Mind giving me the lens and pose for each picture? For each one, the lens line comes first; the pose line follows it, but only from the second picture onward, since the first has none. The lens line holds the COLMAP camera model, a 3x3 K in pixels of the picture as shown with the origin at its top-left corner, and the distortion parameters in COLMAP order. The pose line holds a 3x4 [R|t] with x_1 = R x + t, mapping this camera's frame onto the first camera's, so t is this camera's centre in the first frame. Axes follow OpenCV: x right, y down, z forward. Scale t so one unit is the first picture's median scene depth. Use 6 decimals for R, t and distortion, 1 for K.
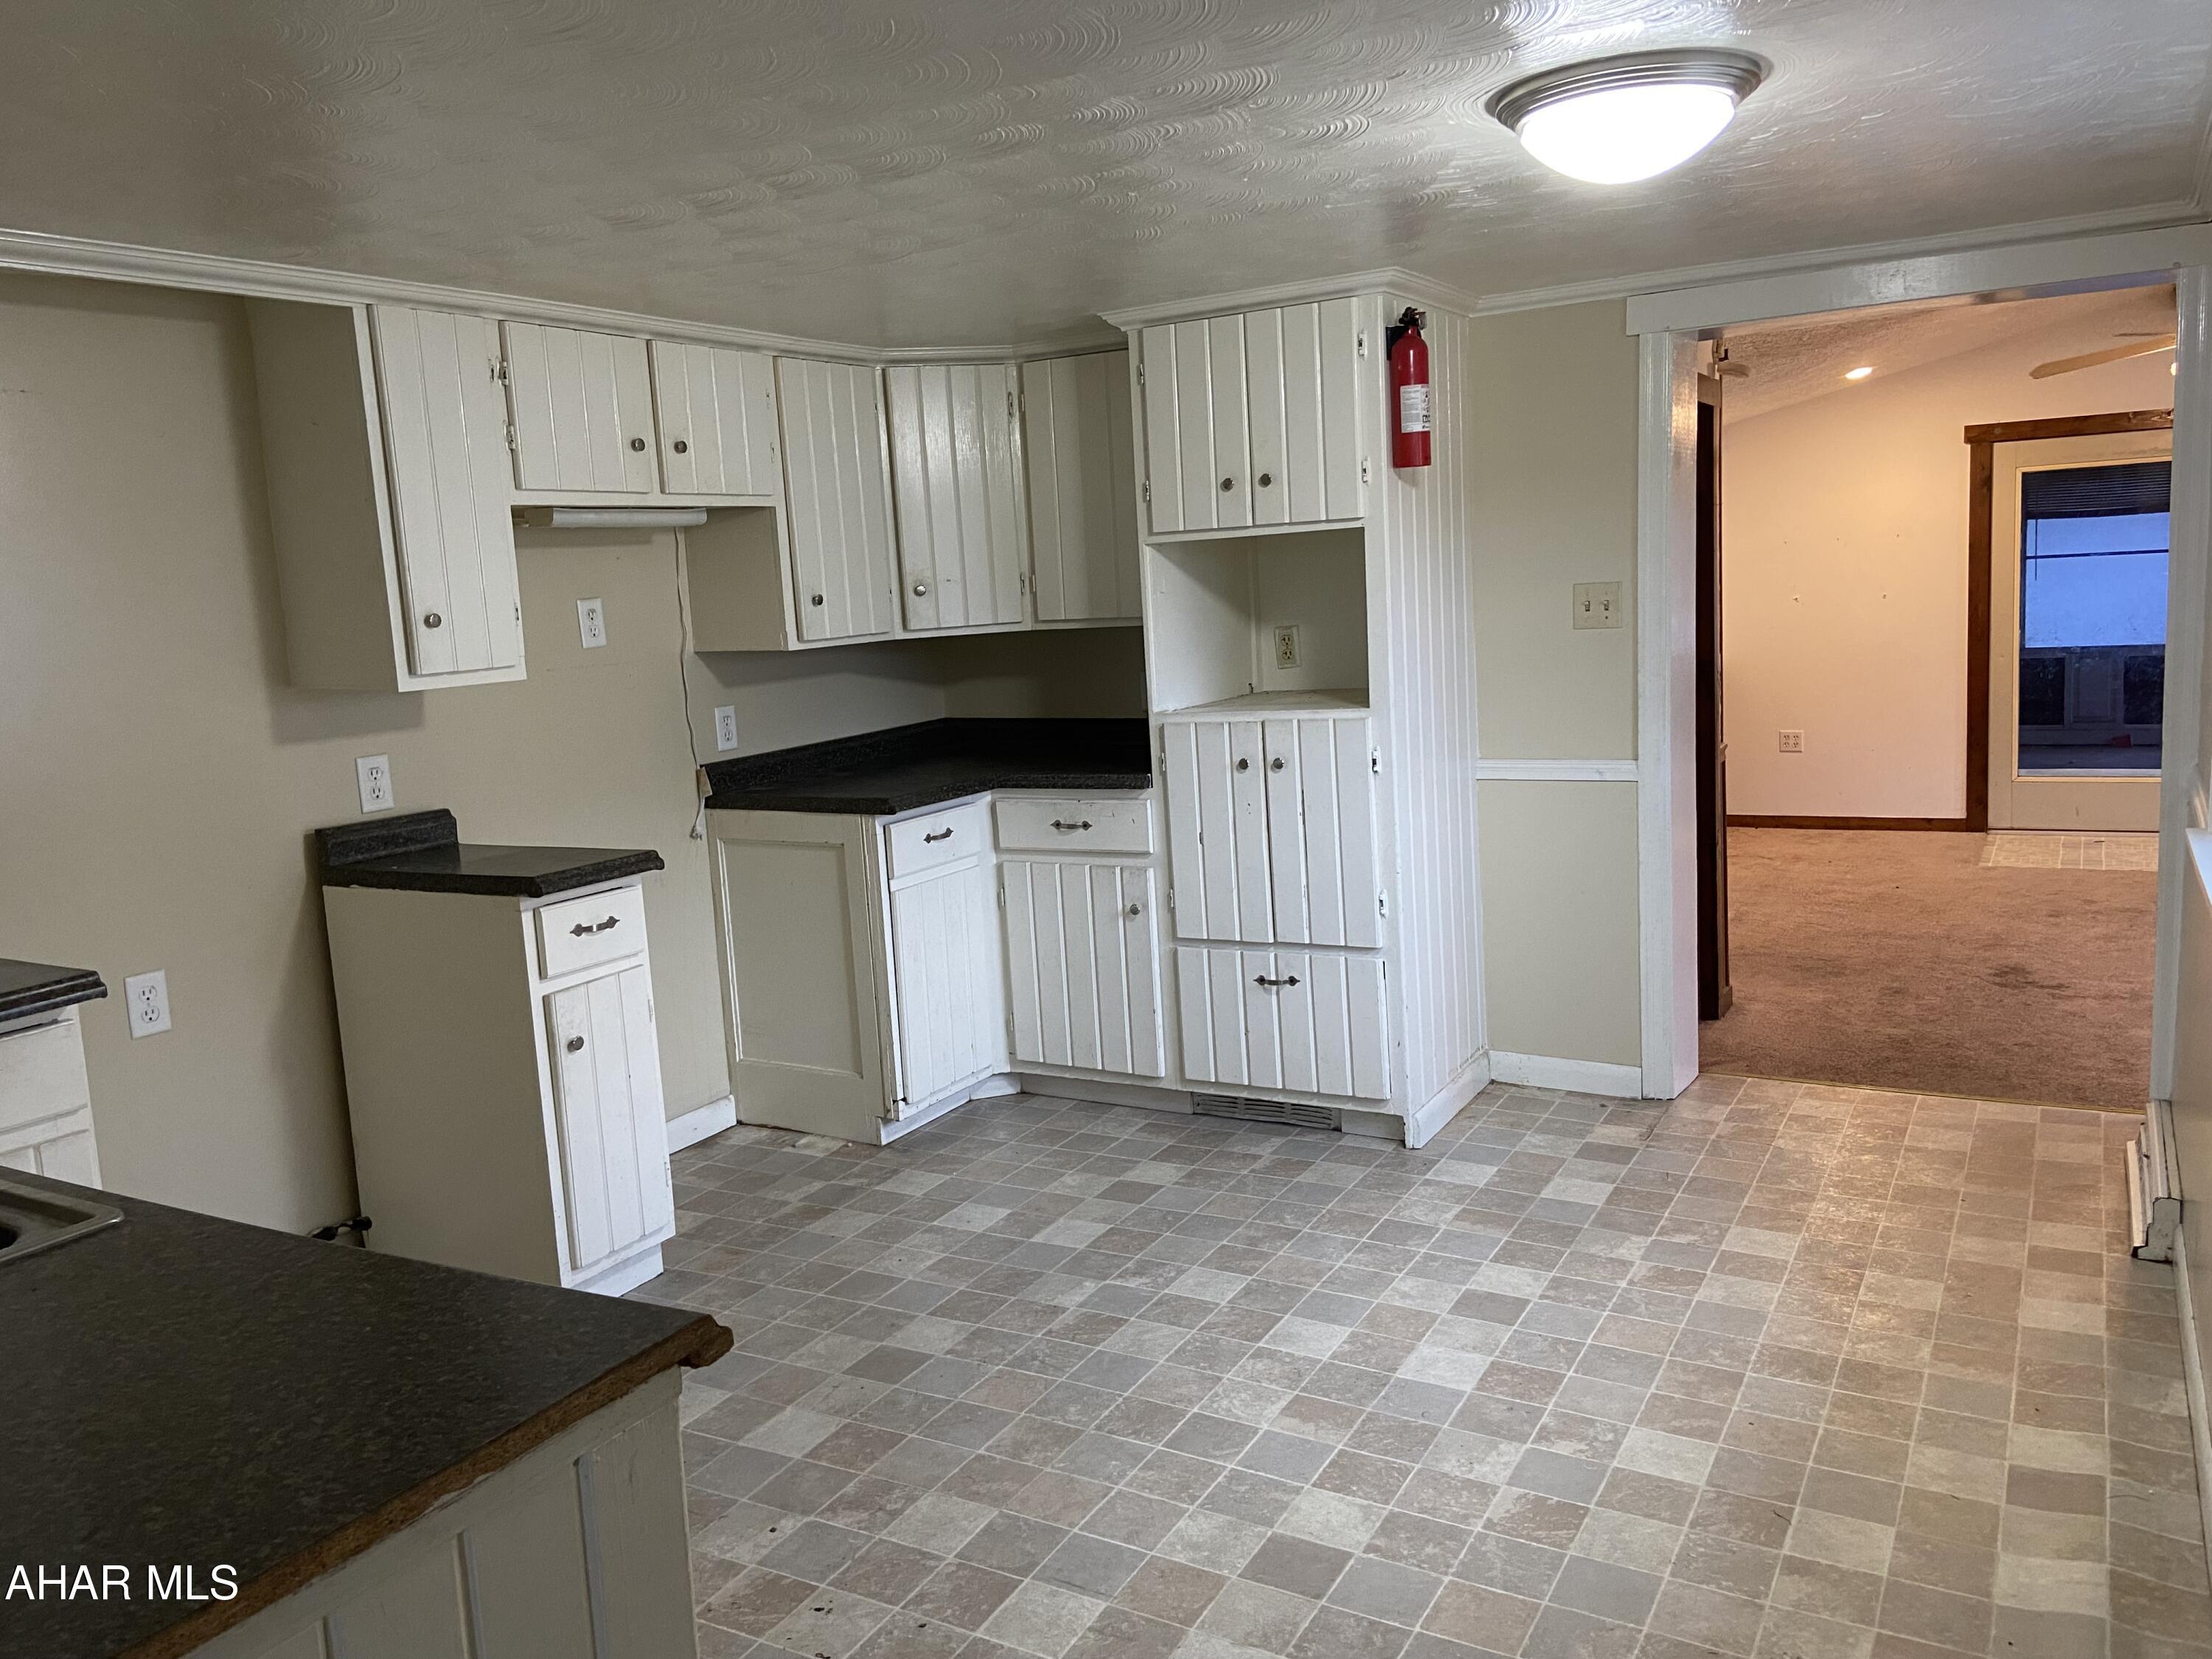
lens RADIAL K [[1669.9, 0, 1106.0], [0, 1669.9, 829.5], [0, 0, 1]] dist [0.000155, -0.000257]
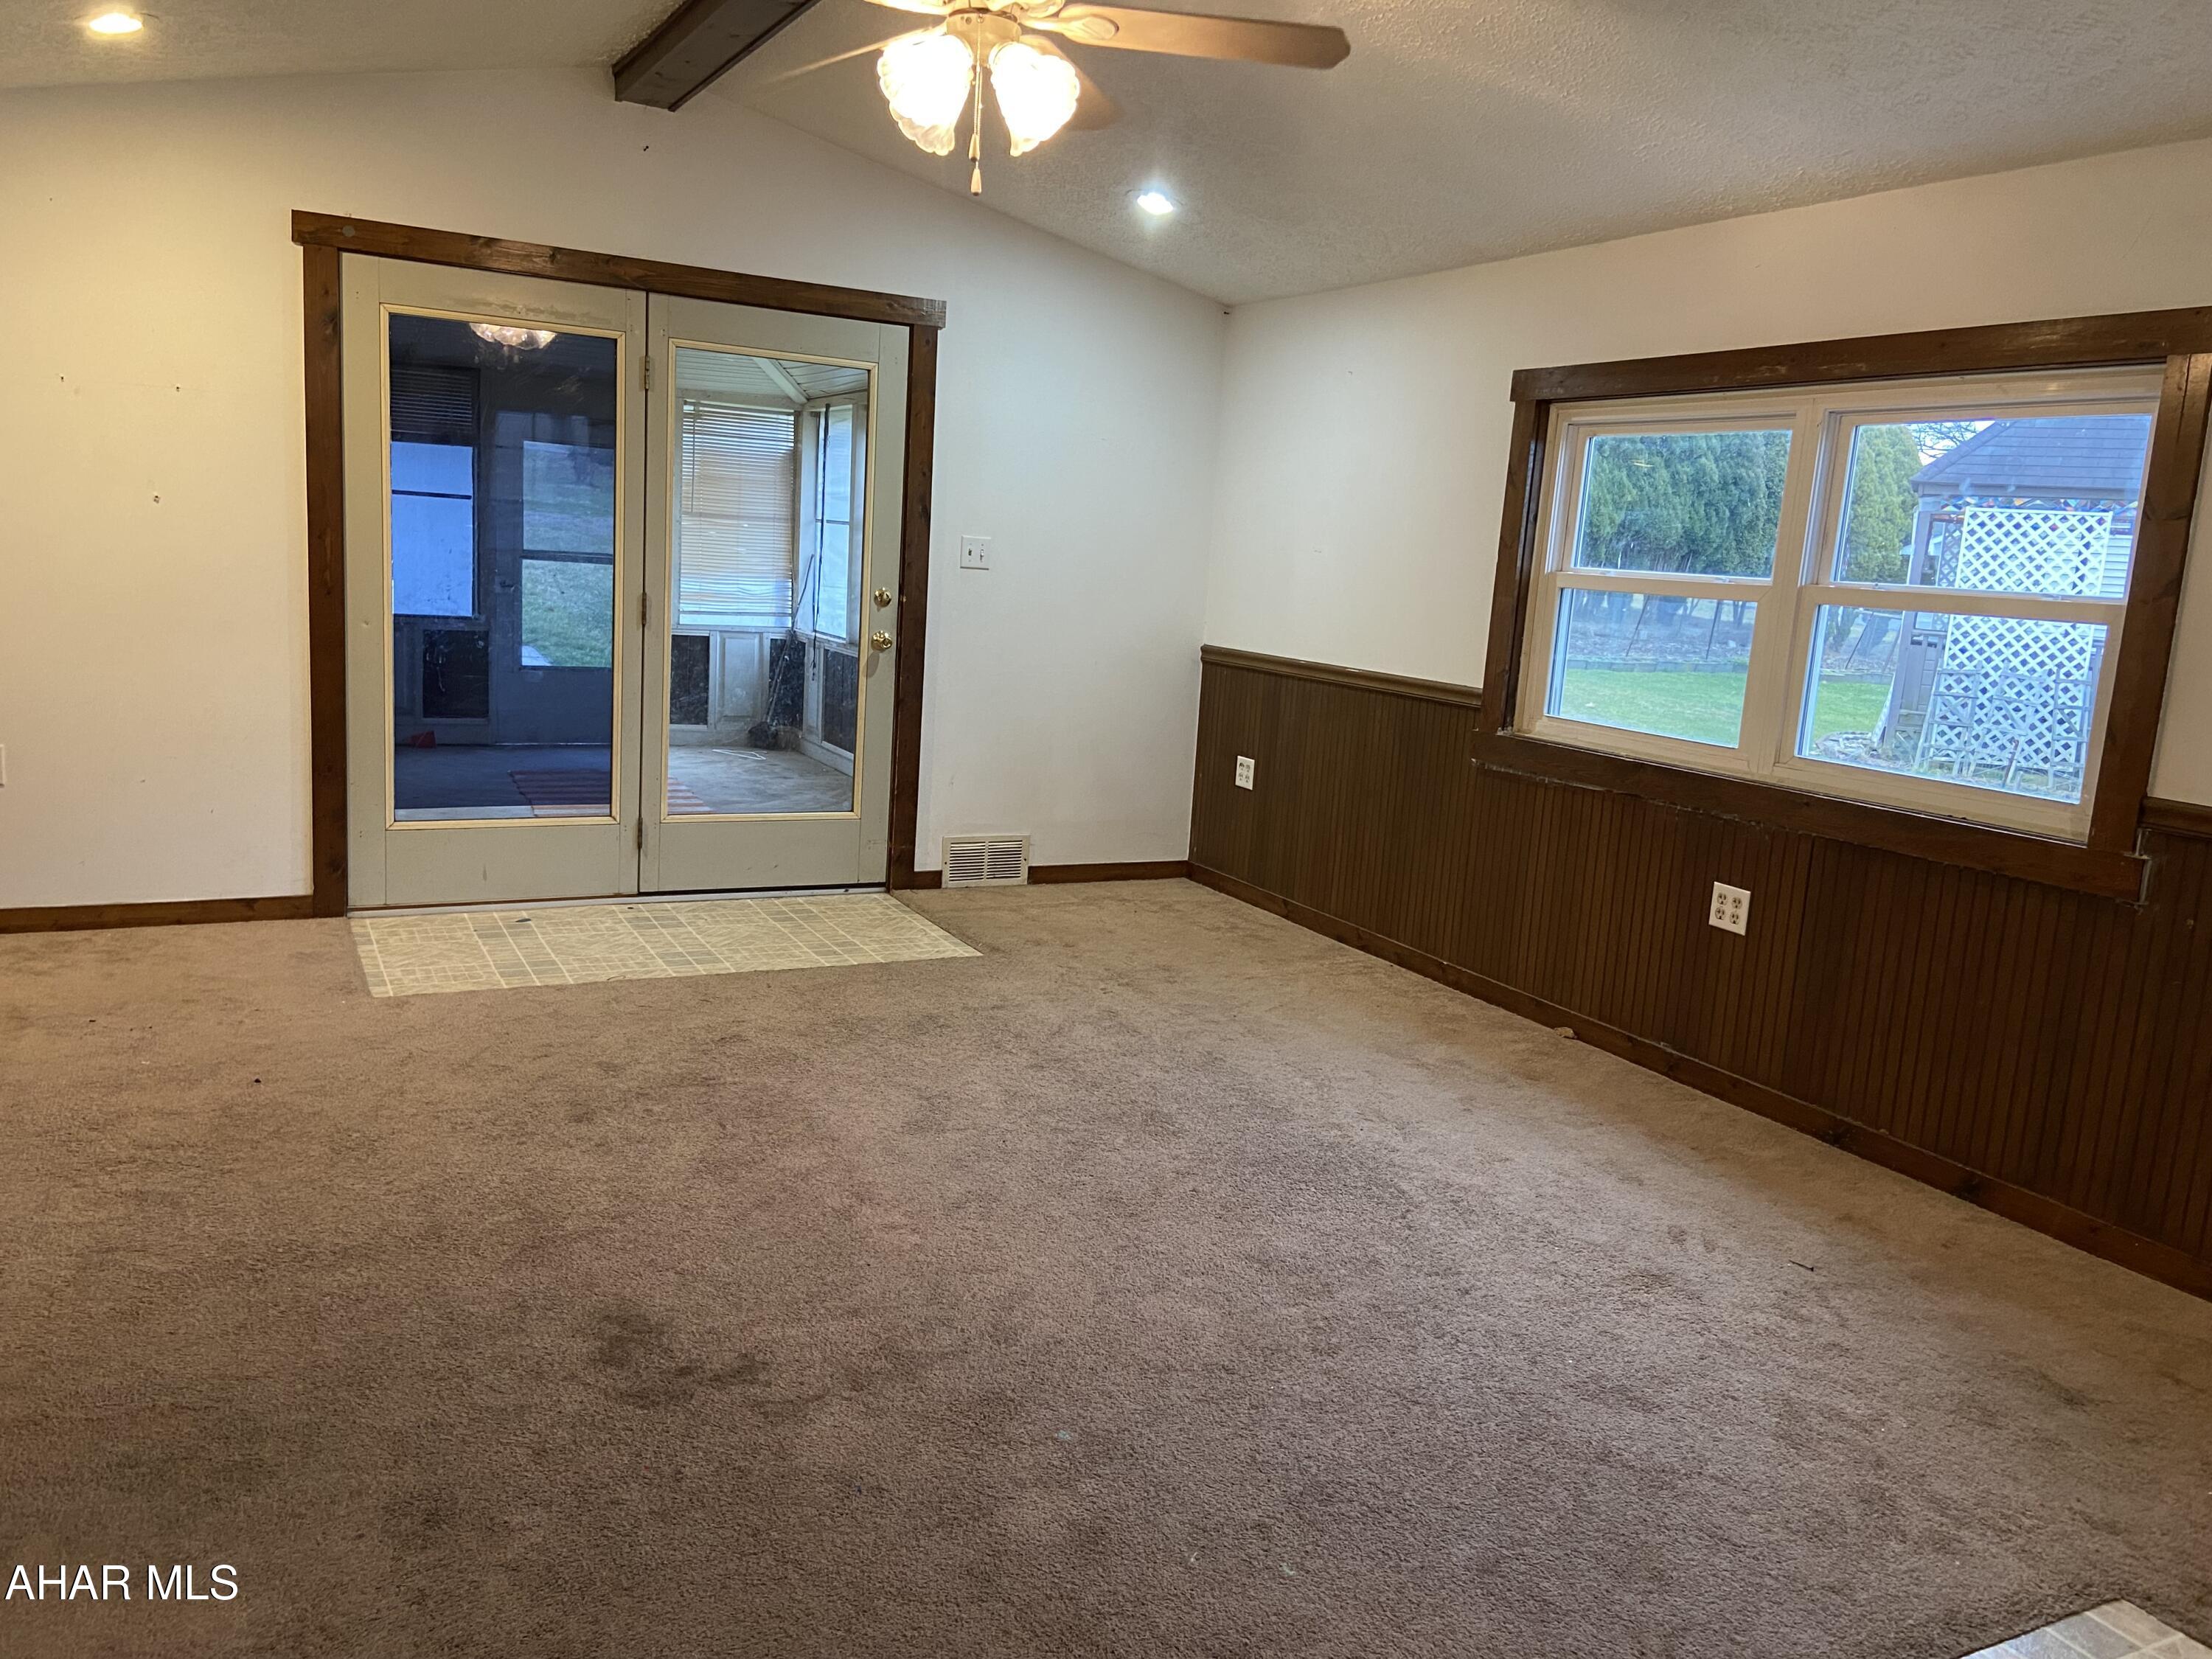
lens RADIAL K [[1669.9, 0, 1106.0], [0, 1669.9, 829.5], [0, 0, 1]] dist [0.000155, -0.000257]
pose [[0.525014, -0.051281, 0.849547, 0.166190], [0.031676, 0.998669, 0.040707, -0.046174], [-0.850504, 0.005539, 0.525939, 0.463733]]
